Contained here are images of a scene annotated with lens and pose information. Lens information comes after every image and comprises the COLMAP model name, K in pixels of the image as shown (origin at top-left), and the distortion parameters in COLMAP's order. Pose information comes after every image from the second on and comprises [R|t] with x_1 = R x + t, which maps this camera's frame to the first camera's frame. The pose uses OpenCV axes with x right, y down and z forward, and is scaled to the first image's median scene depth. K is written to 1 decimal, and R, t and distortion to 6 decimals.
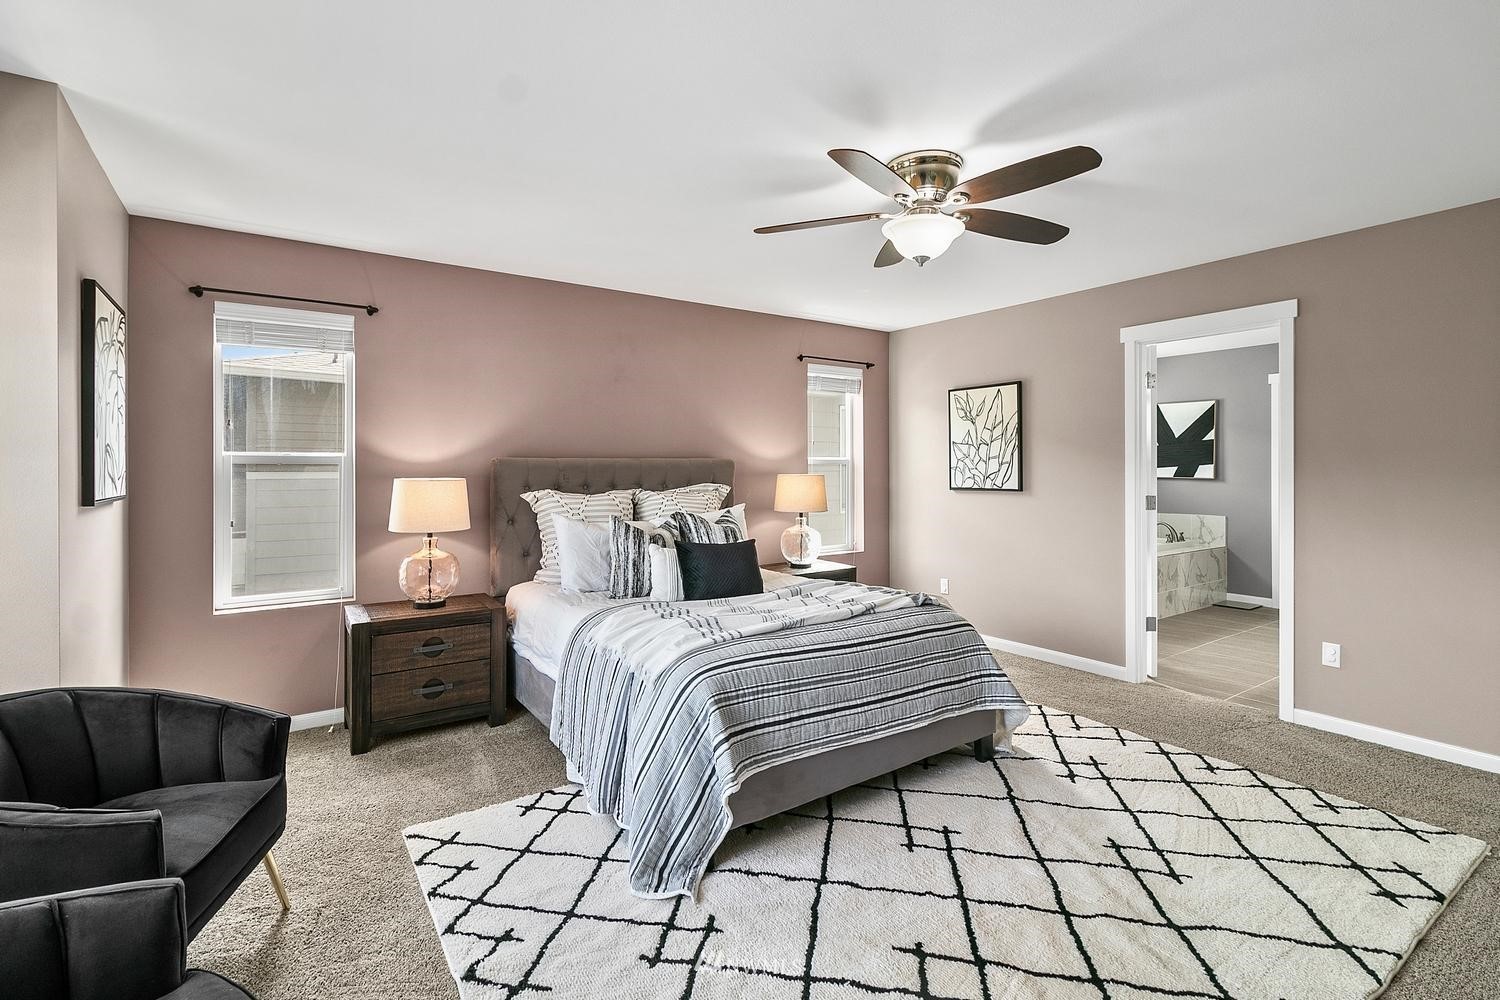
lens RADIAL K [[707.4, 0, 749.5], [0, 707.4, 484.9], [0, 0, 1]] dist [-0.001583, 0.001267]
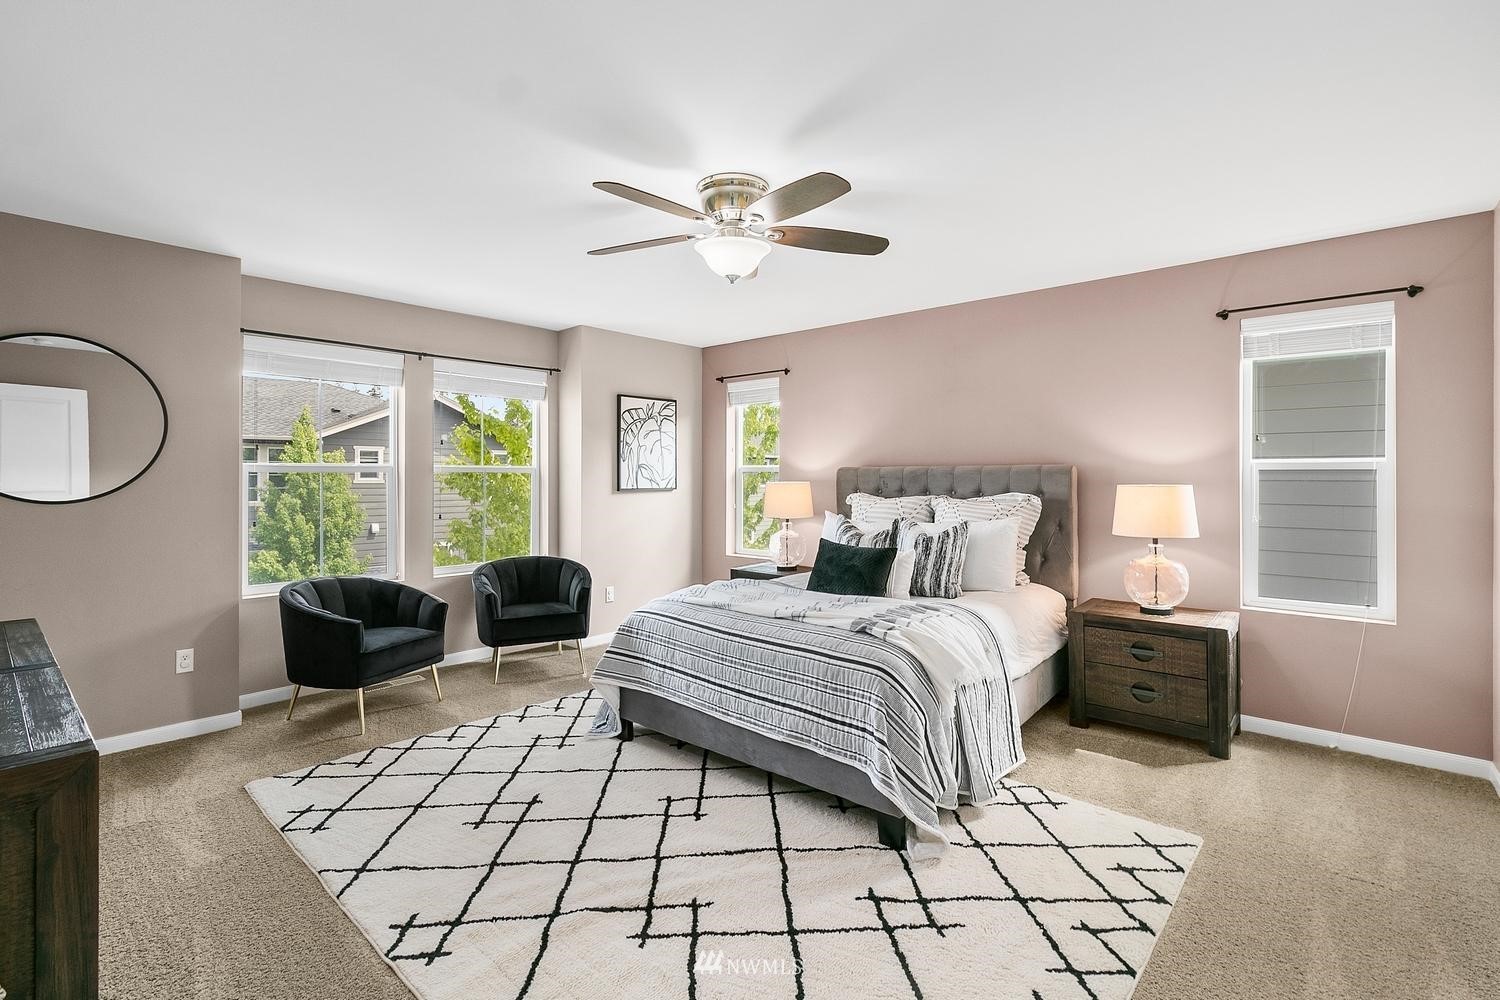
lens RADIAL K [[707.4, 0, 731.8], [0, 707.4, 473.1], [0, 0, 1]] dist [-0.001583, 0.001267]
pose [[0.208850, 0.003333, -0.977942, 1.139597], [-0.022648, 0.999742, -0.001430, -0.026257], [0.977685, 0.022447, 0.208871, 0.691103]]
